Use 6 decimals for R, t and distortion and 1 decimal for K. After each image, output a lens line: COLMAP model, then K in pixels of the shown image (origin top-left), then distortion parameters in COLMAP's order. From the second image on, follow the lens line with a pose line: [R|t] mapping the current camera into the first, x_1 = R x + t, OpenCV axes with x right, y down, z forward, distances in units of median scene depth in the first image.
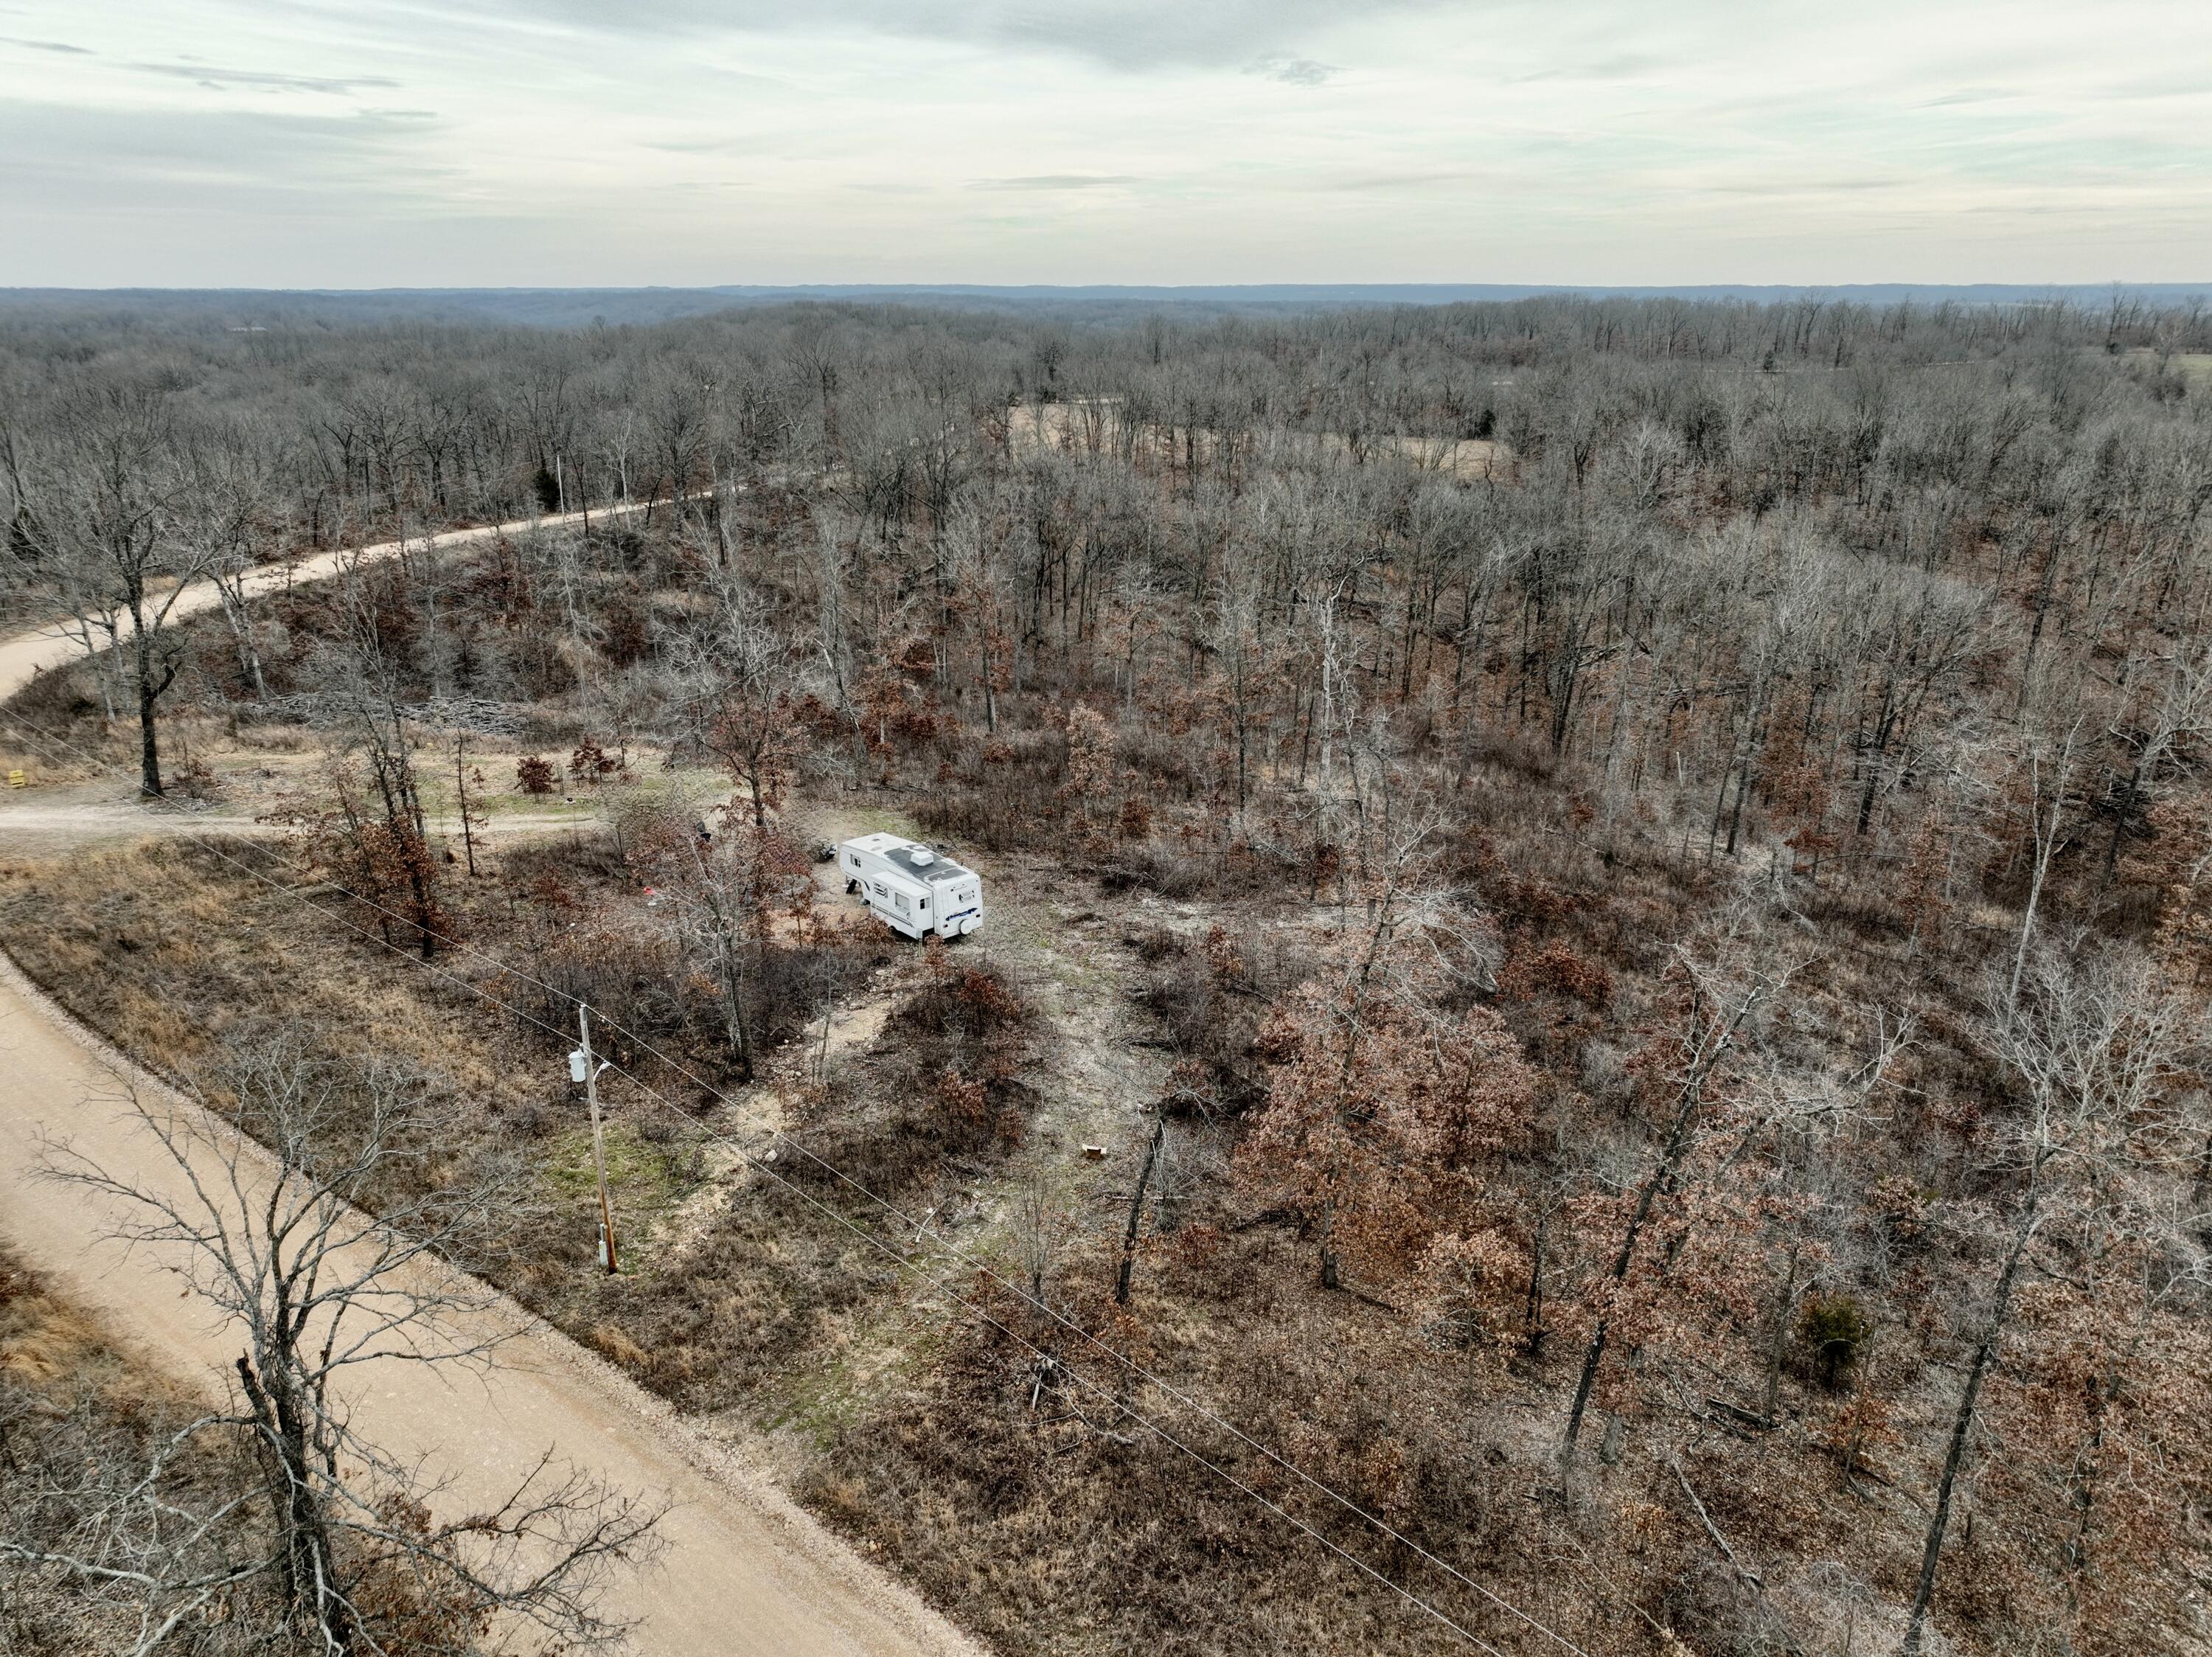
lens RADIAL K [[1560.7, 0, 1106.0], [0, 1560.7, 828.5], [0, 0, 1]] dist [-0.005894, 0.026149]
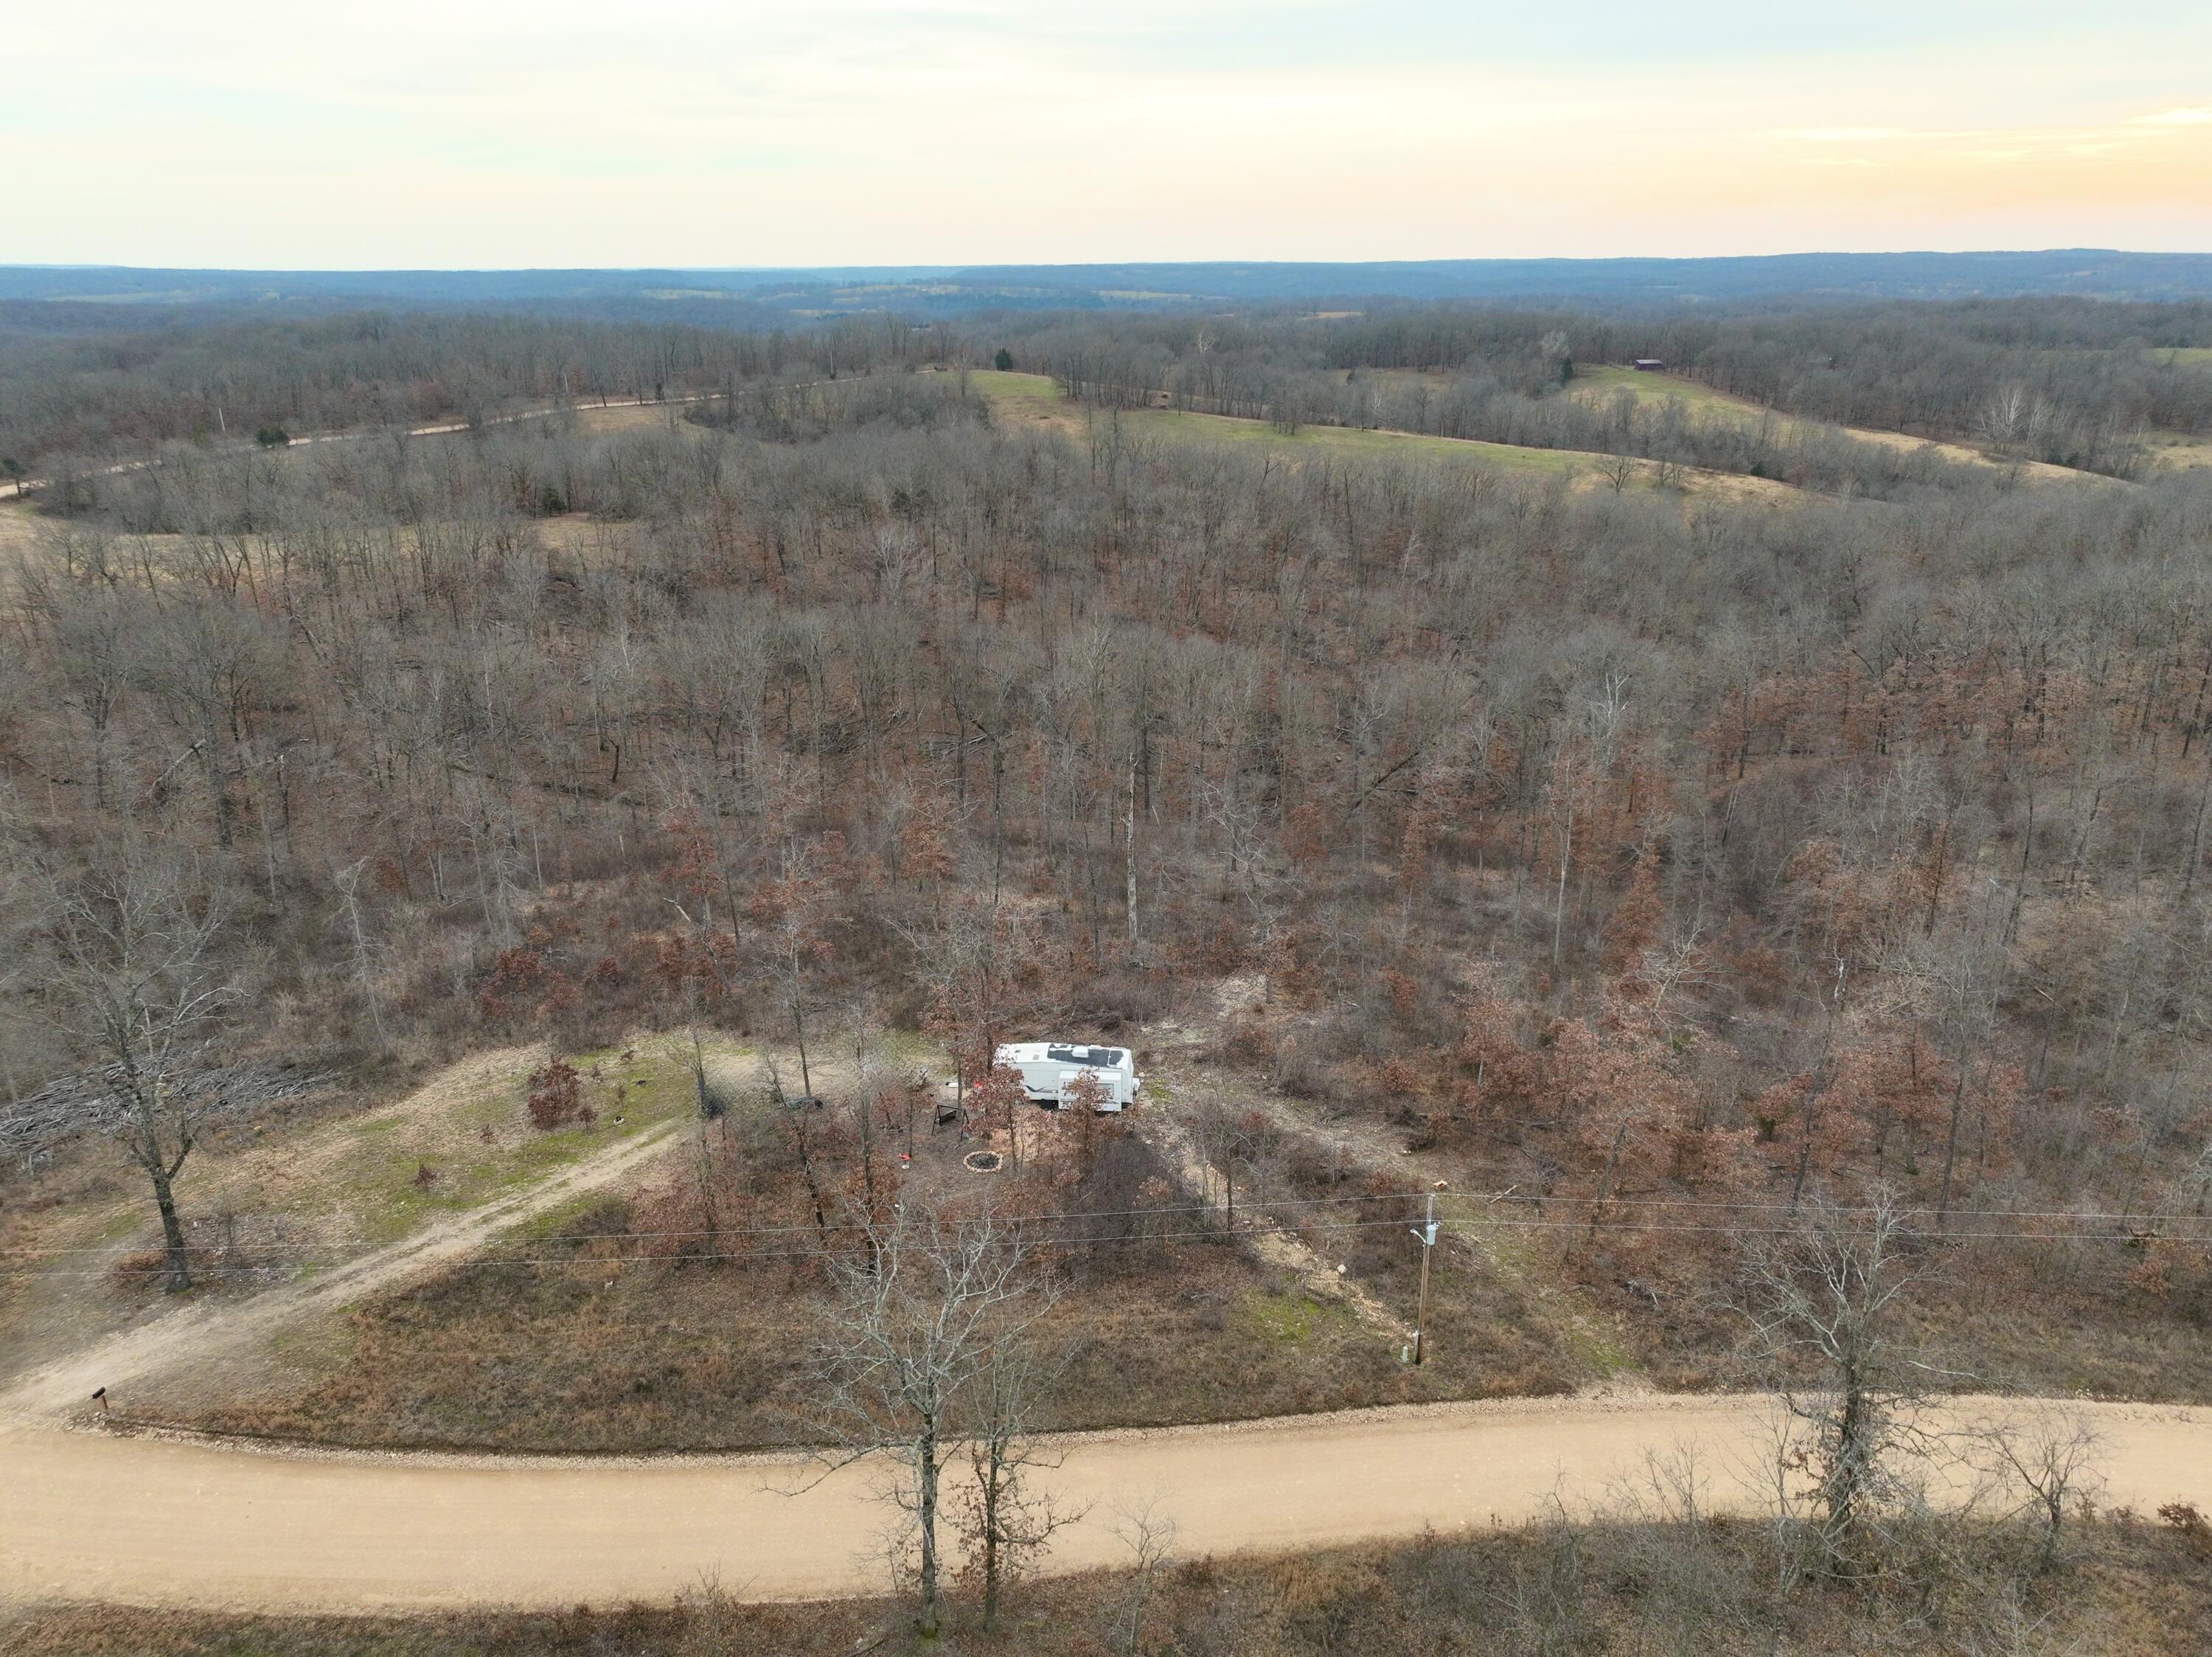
lens RADIAL K [[1560.7, 0, 1106.0], [0, 1560.7, 828.5], [0, 0, 1]] dist [-0.005894, 0.026149]
pose [[0.726357, -0.238657, 0.644553, -1.533642], [0.235323, 0.967455, 0.093028, -0.473167], [-0.645778, 0.084107, 0.758879, 0.004596]]
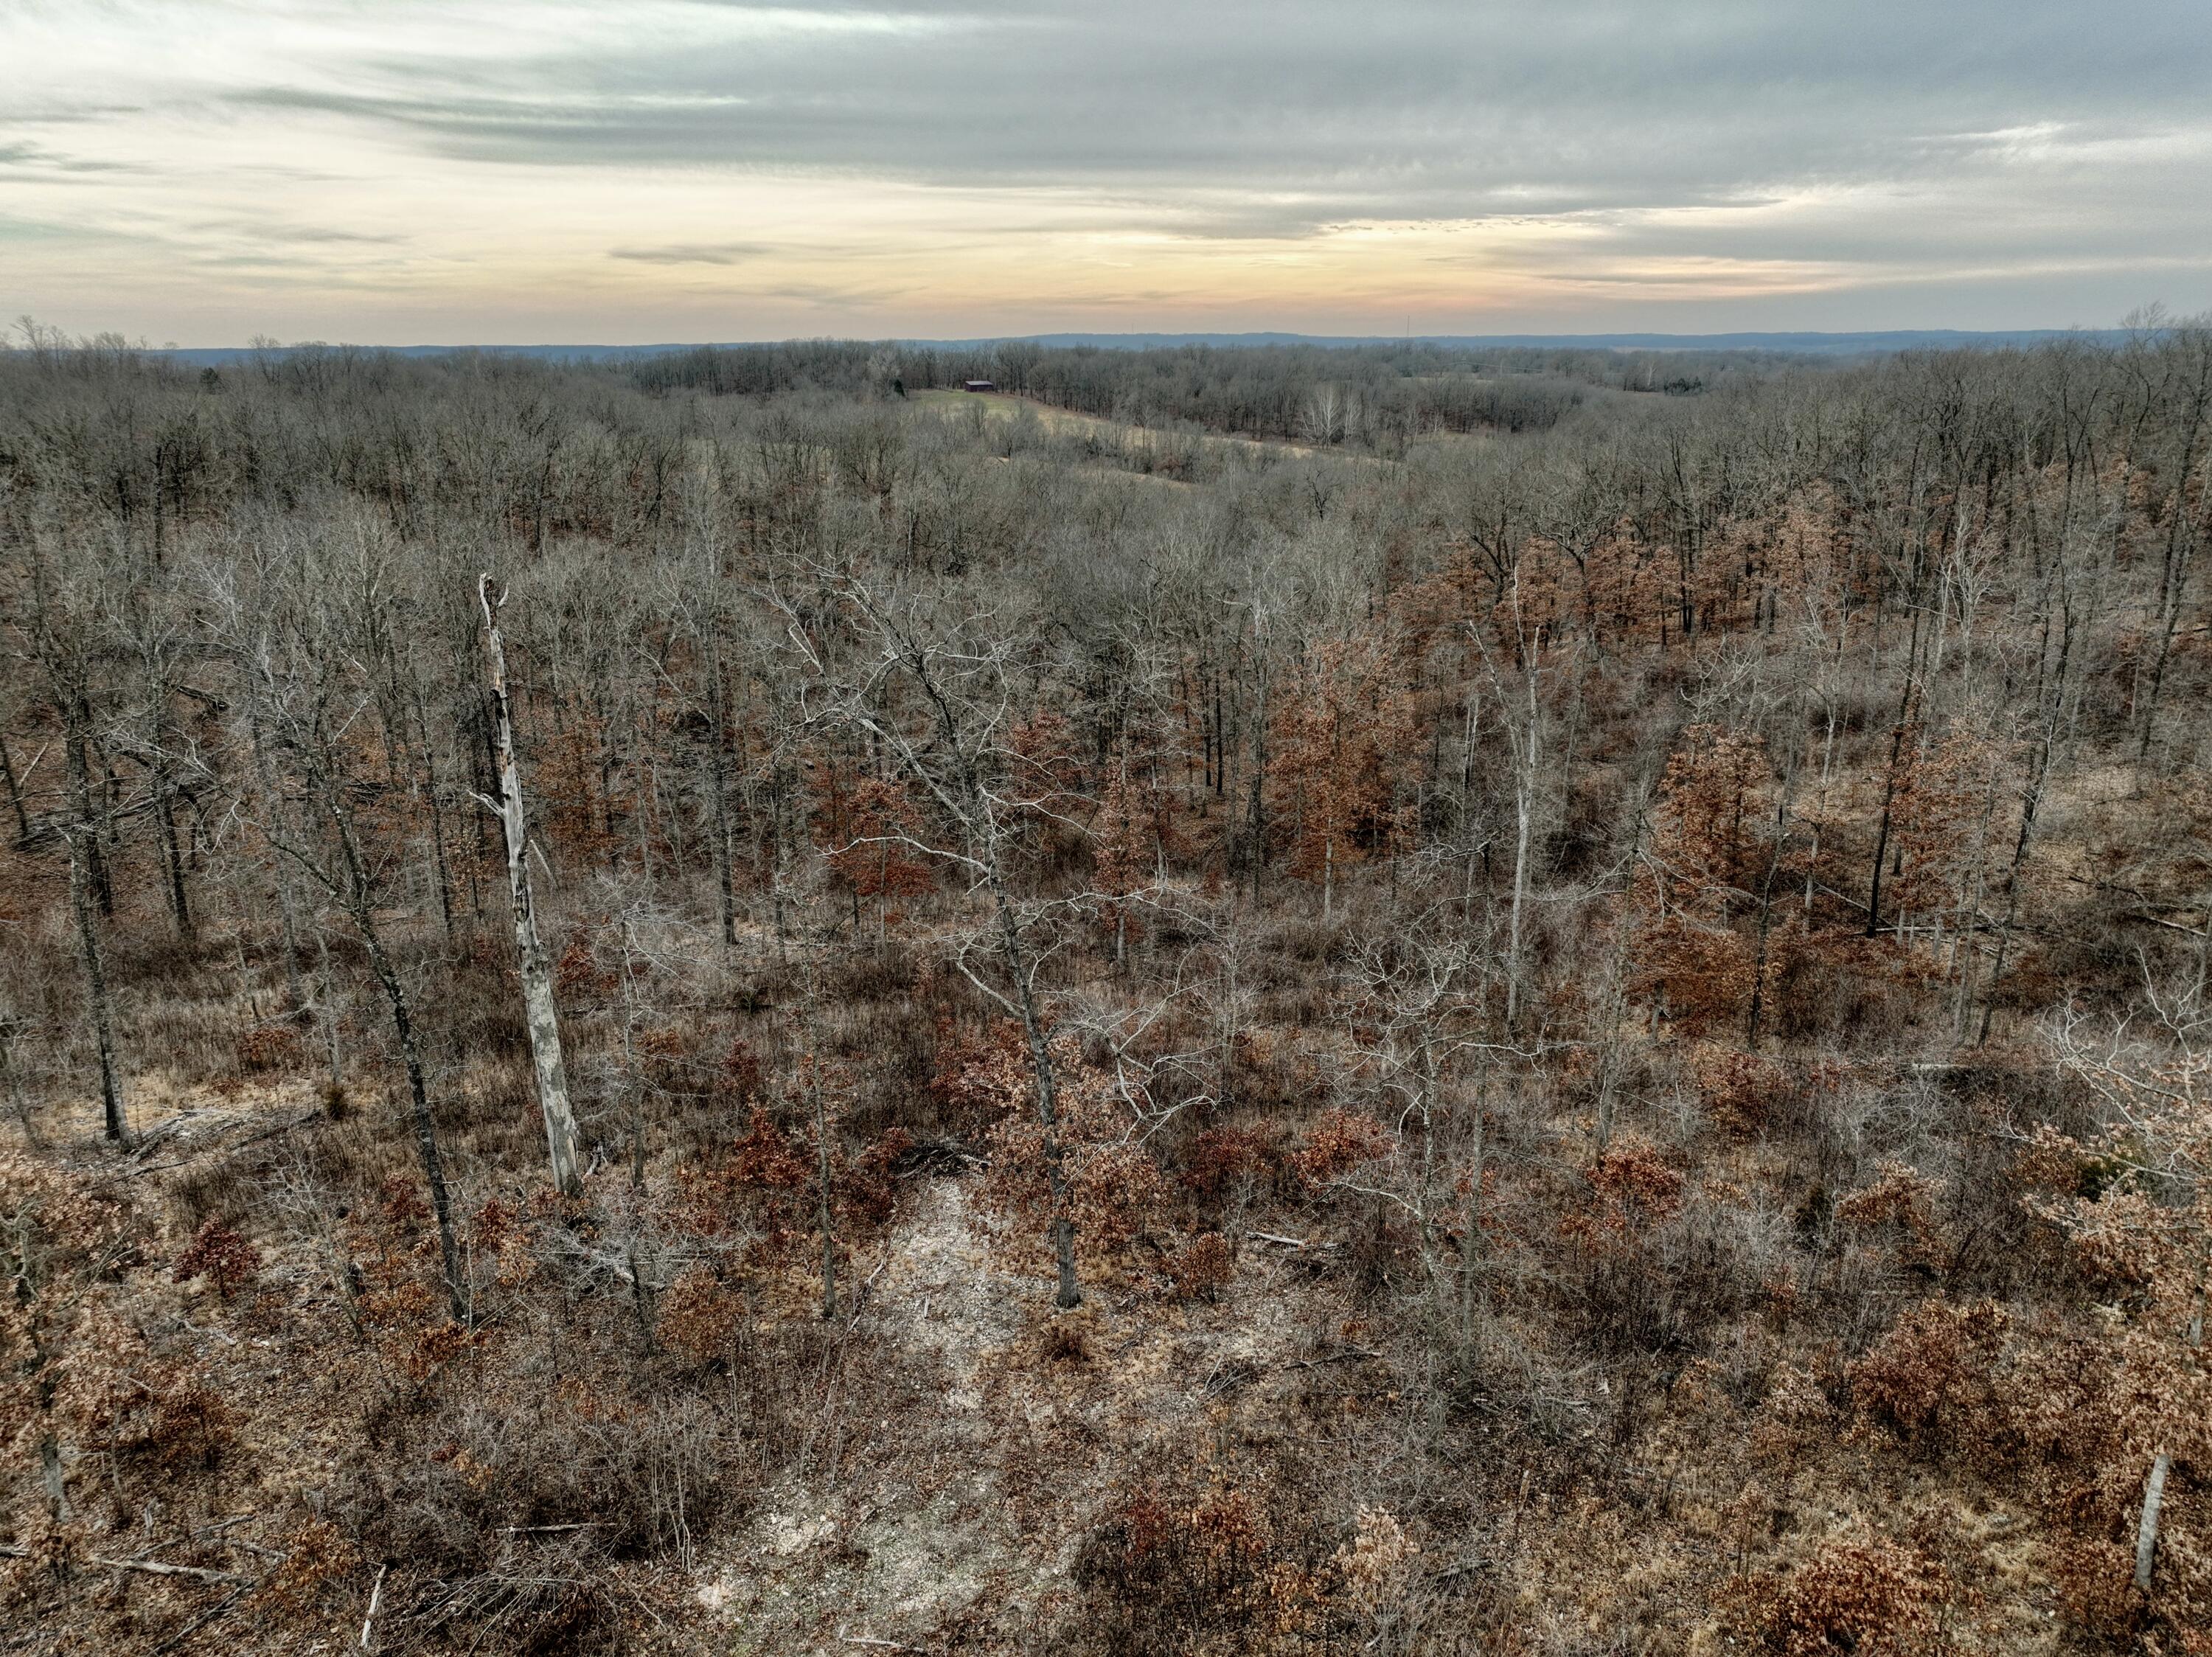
lens RADIAL K [[1560.7, 0, 1106.0], [0, 1560.7, 828.5], [0, 0, 1]] dist [-0.005894, 0.026149]
pose [[0.371352, -0.278796, 0.885647, -0.343606], [0.320200, 0.933794, 0.159692, -0.233461], [-0.871533, 0.224283, 0.436036, 1.434038]]
